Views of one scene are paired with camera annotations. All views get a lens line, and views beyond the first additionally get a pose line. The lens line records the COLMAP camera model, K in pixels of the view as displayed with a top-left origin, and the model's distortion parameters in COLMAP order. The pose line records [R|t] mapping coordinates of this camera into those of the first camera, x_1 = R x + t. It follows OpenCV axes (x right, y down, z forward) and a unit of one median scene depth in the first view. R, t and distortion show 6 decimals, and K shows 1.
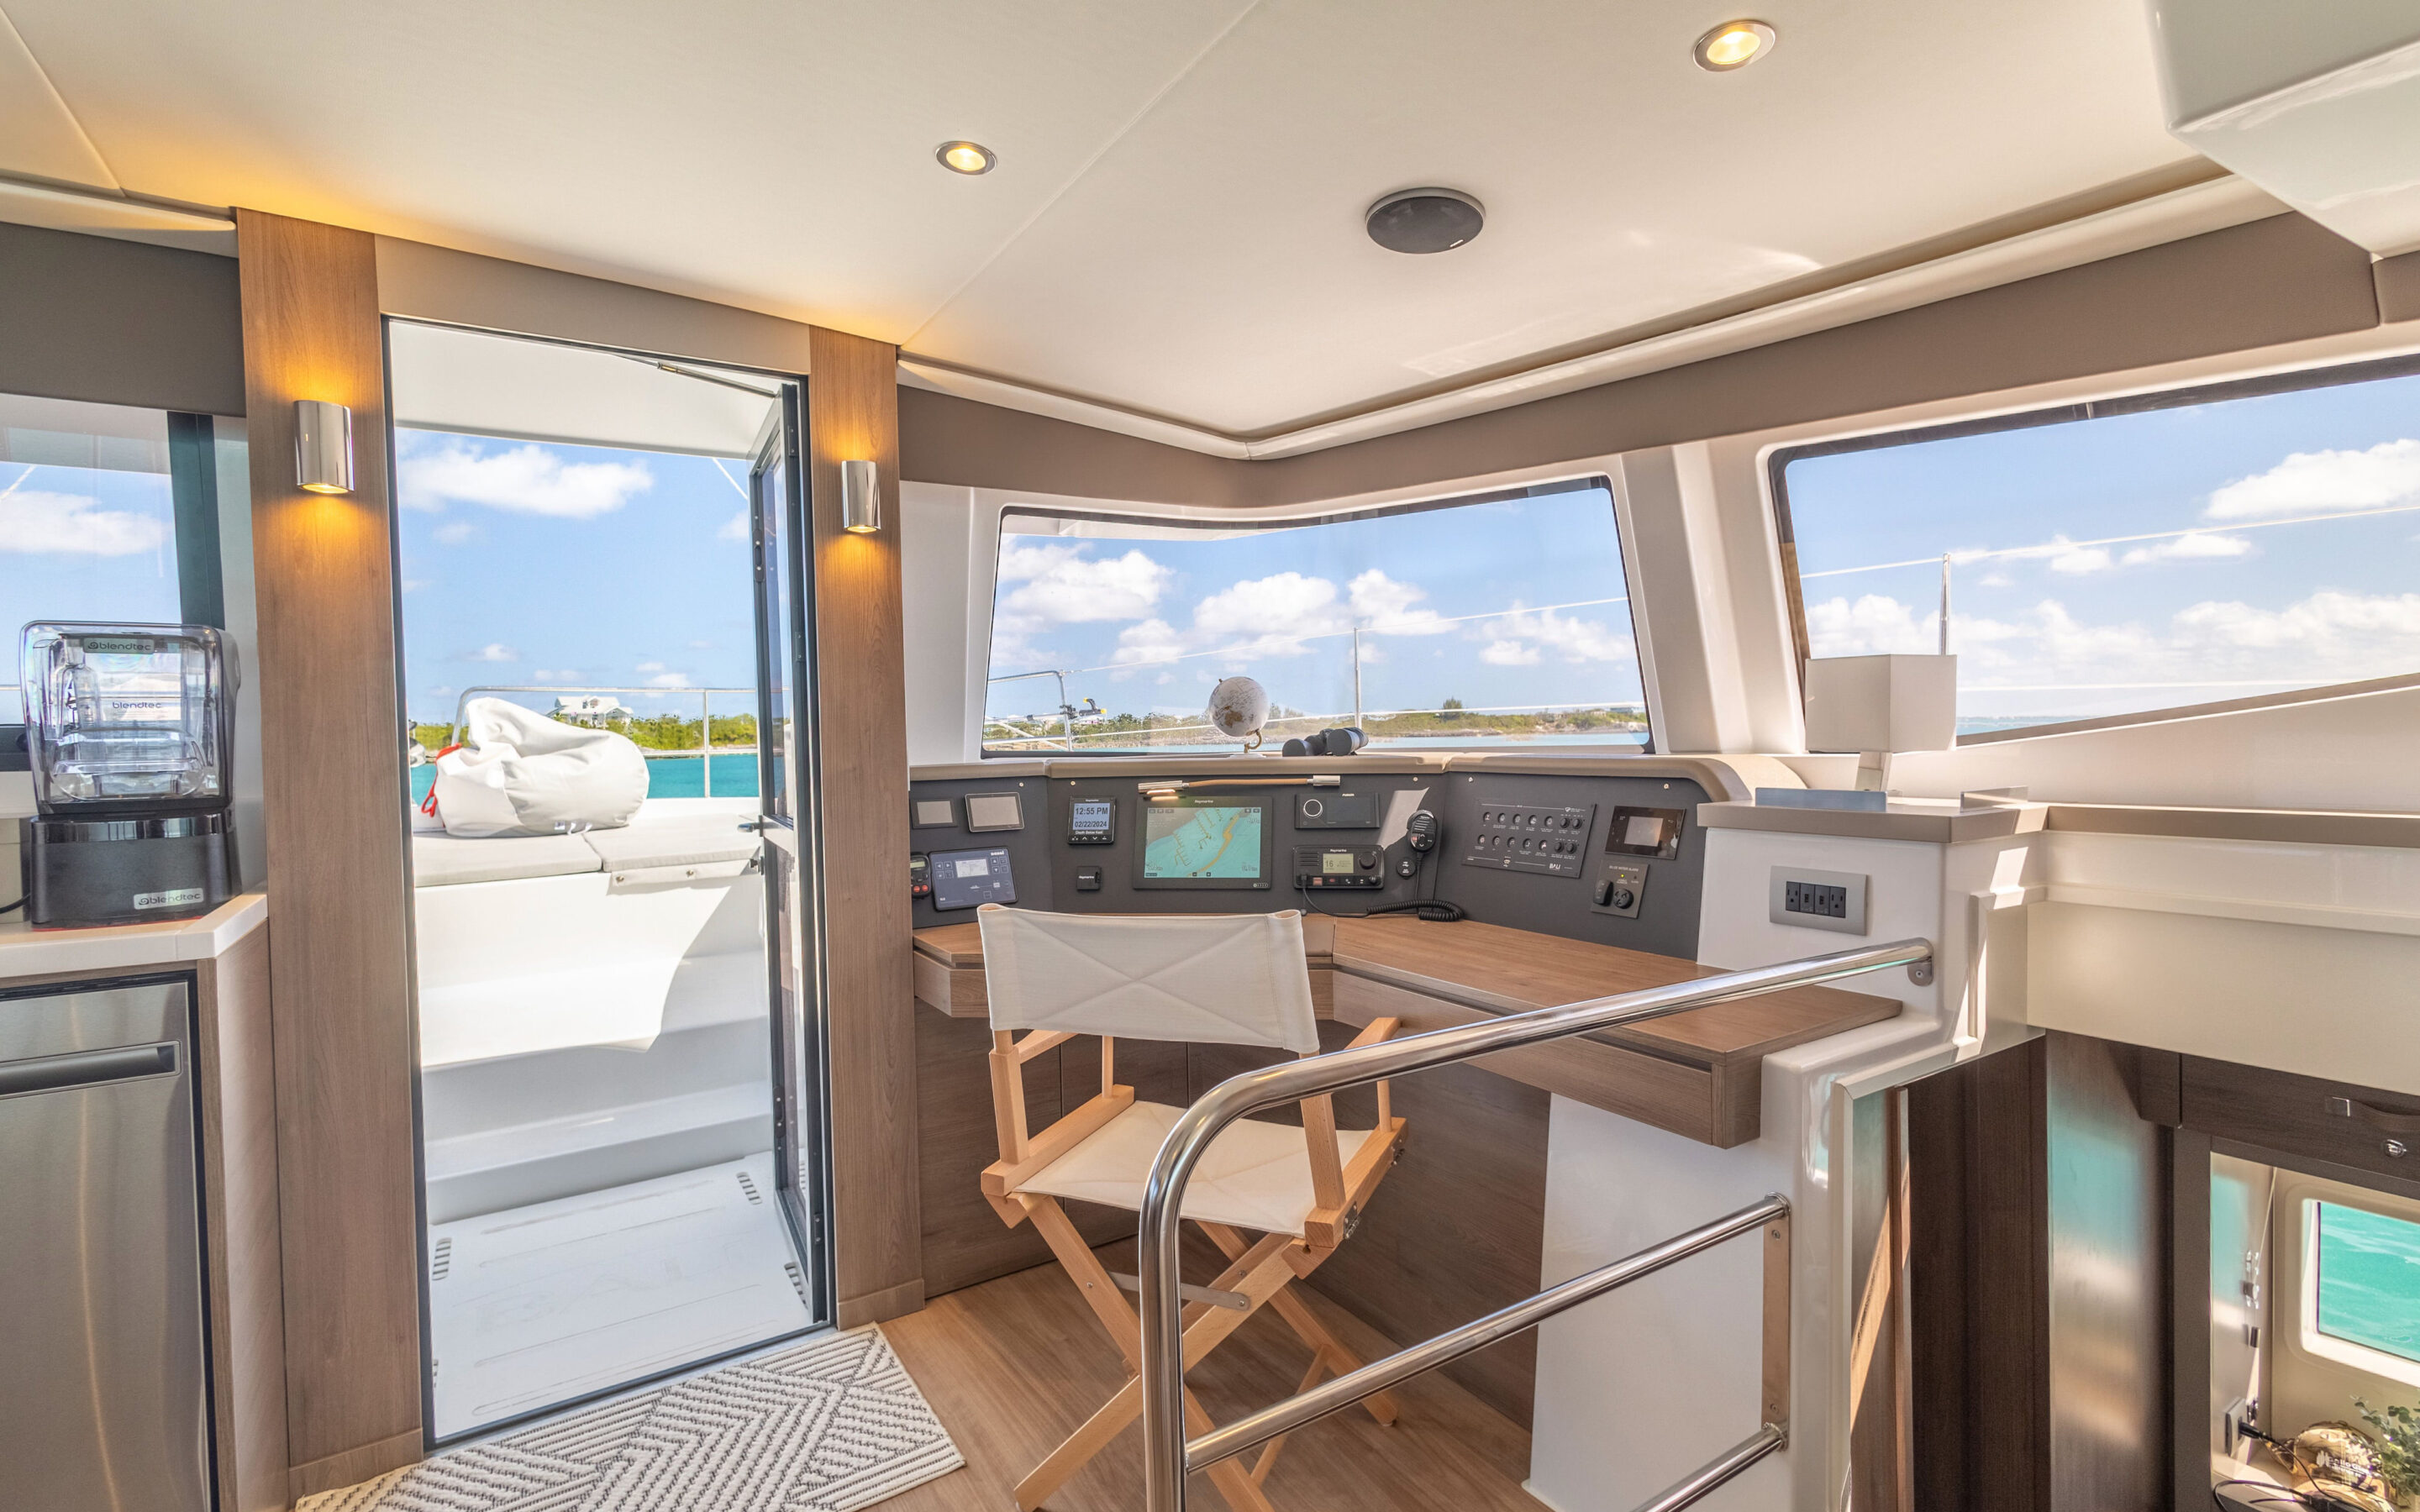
lens RADIAL K [[1124.0, 0, 1210.0], [0, 1124.0, 756.0], [0, 0, 1]] dist [0.008757, -0.001180]
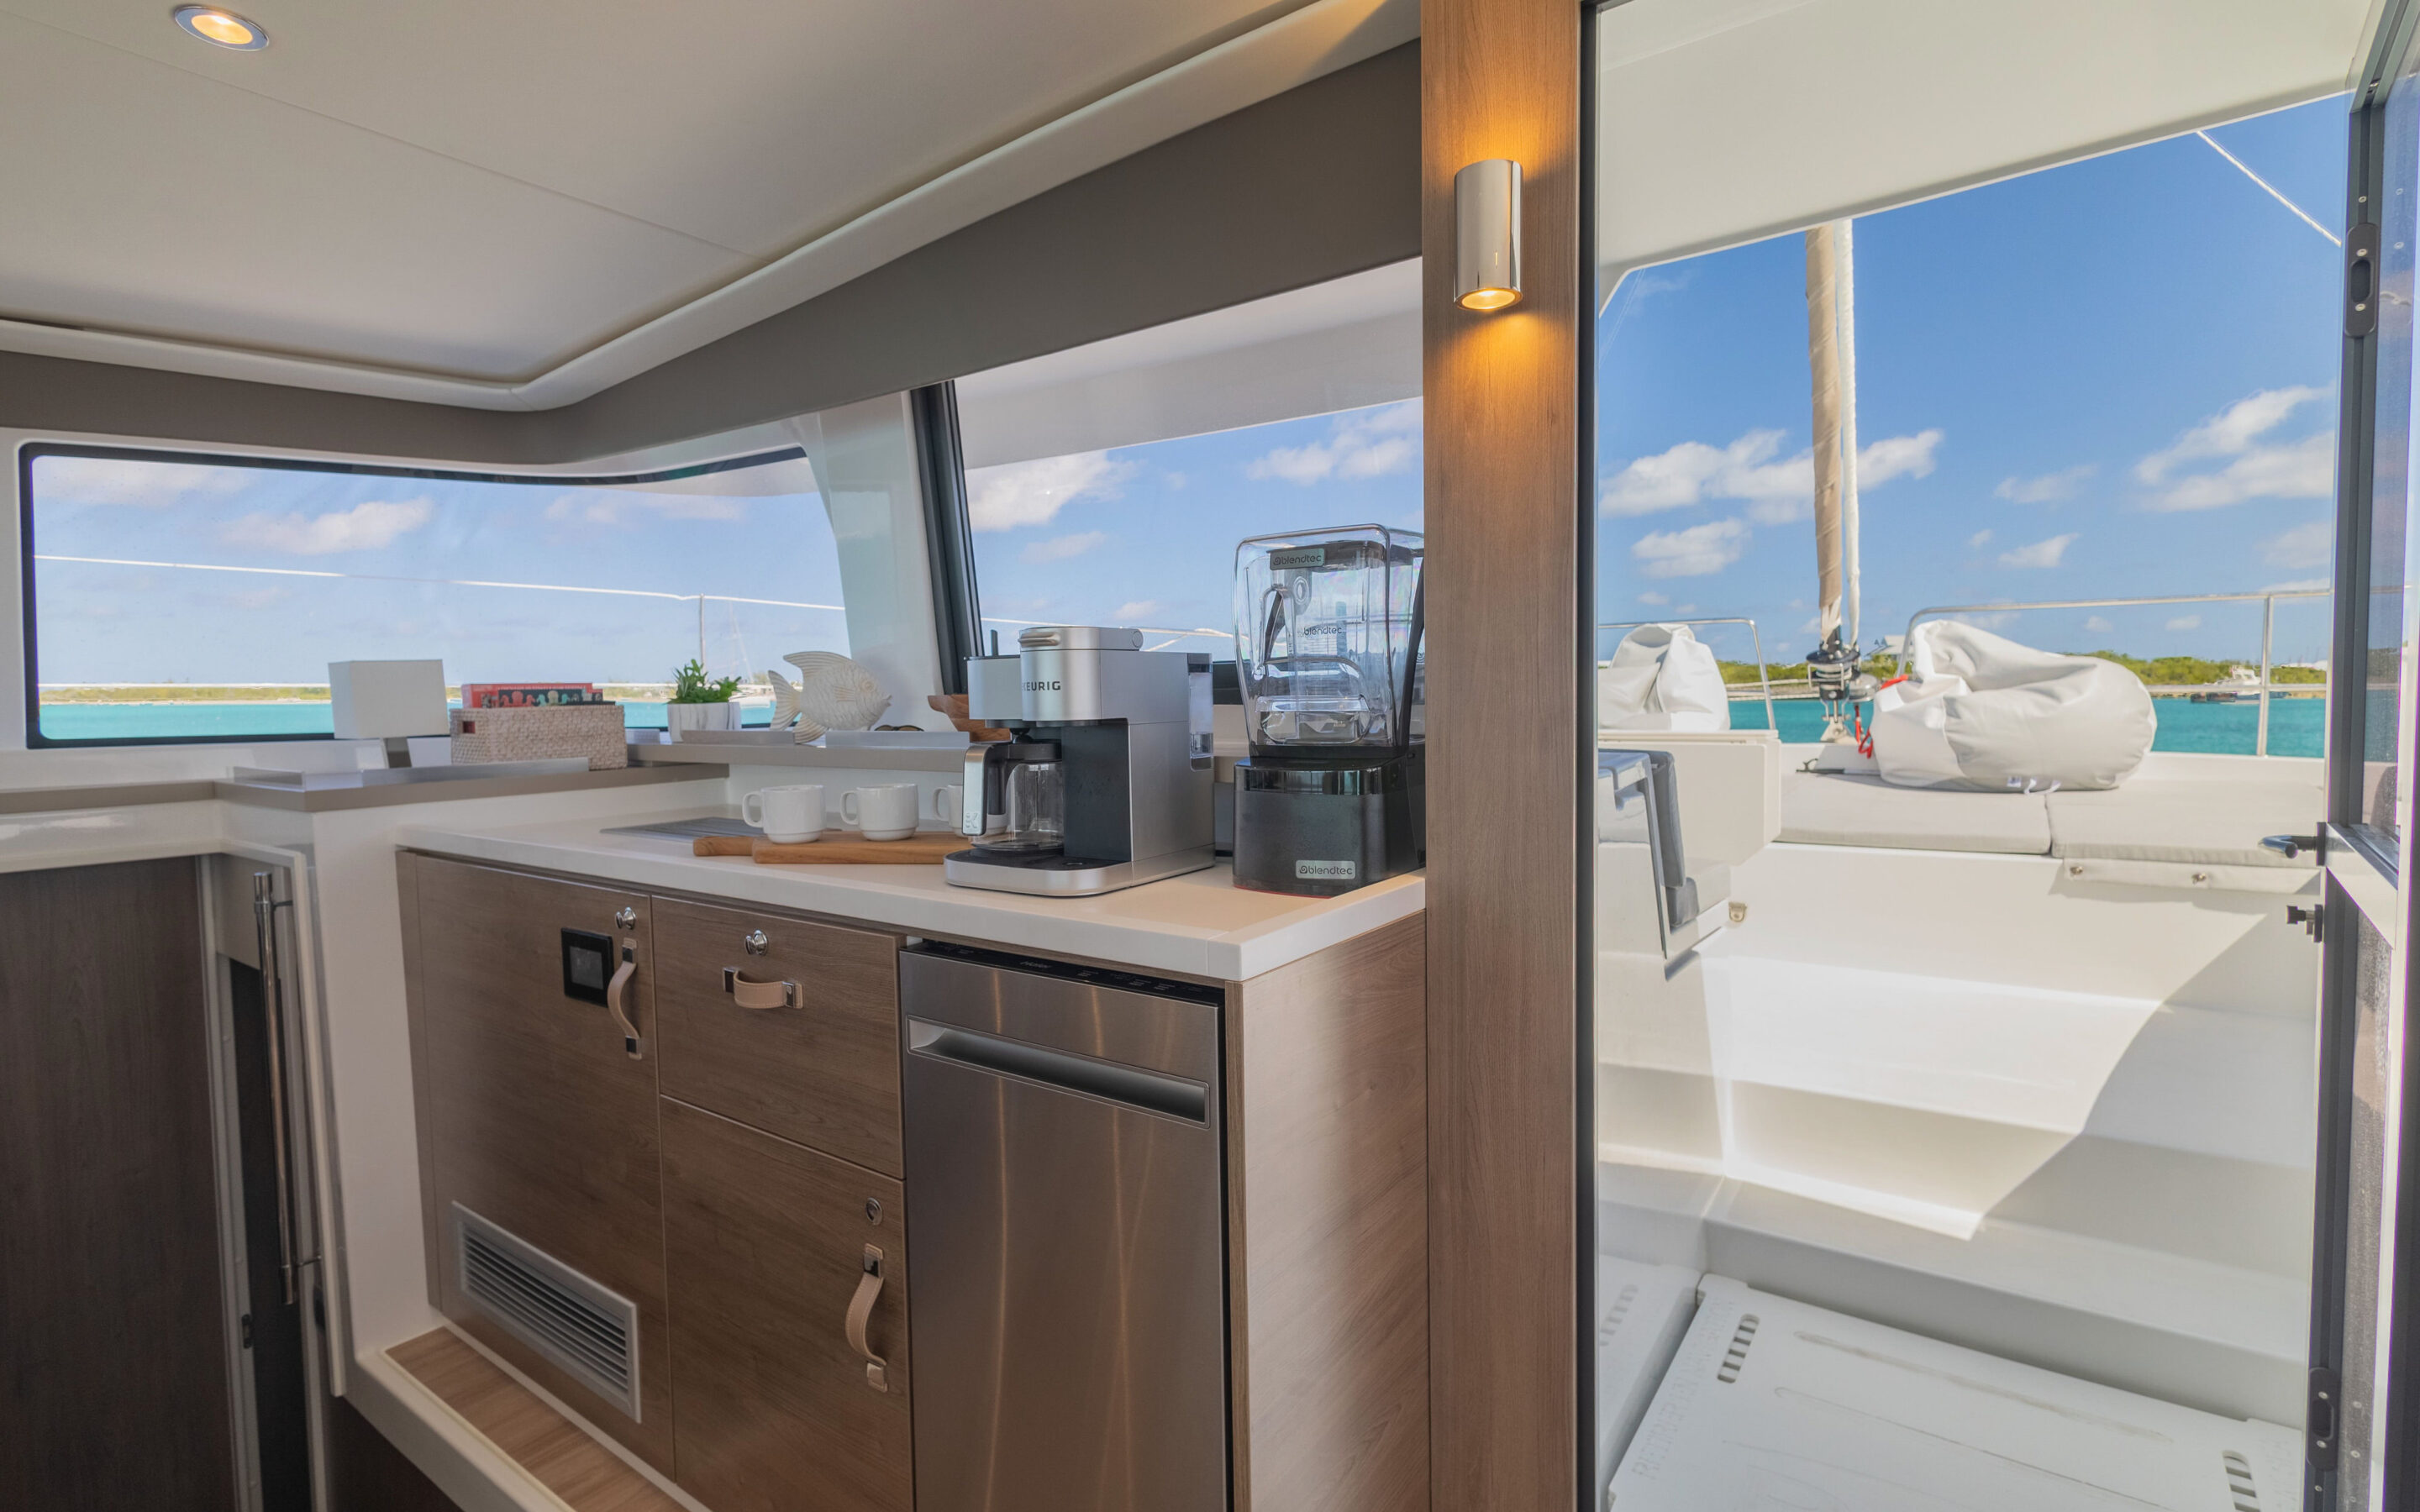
lens RADIAL K [[1124.0, 0, 1210.0], [0, 1124.0, 756.0], [0, 0, 1]] dist [0.008757, -0.001180]
pose [[0.375990, 0.070070, -0.923971, -0.119477], [-0.013243, 0.997441, 0.070253, -0.005498], [0.926529, -0.014179, 0.375956, 0.345690]]
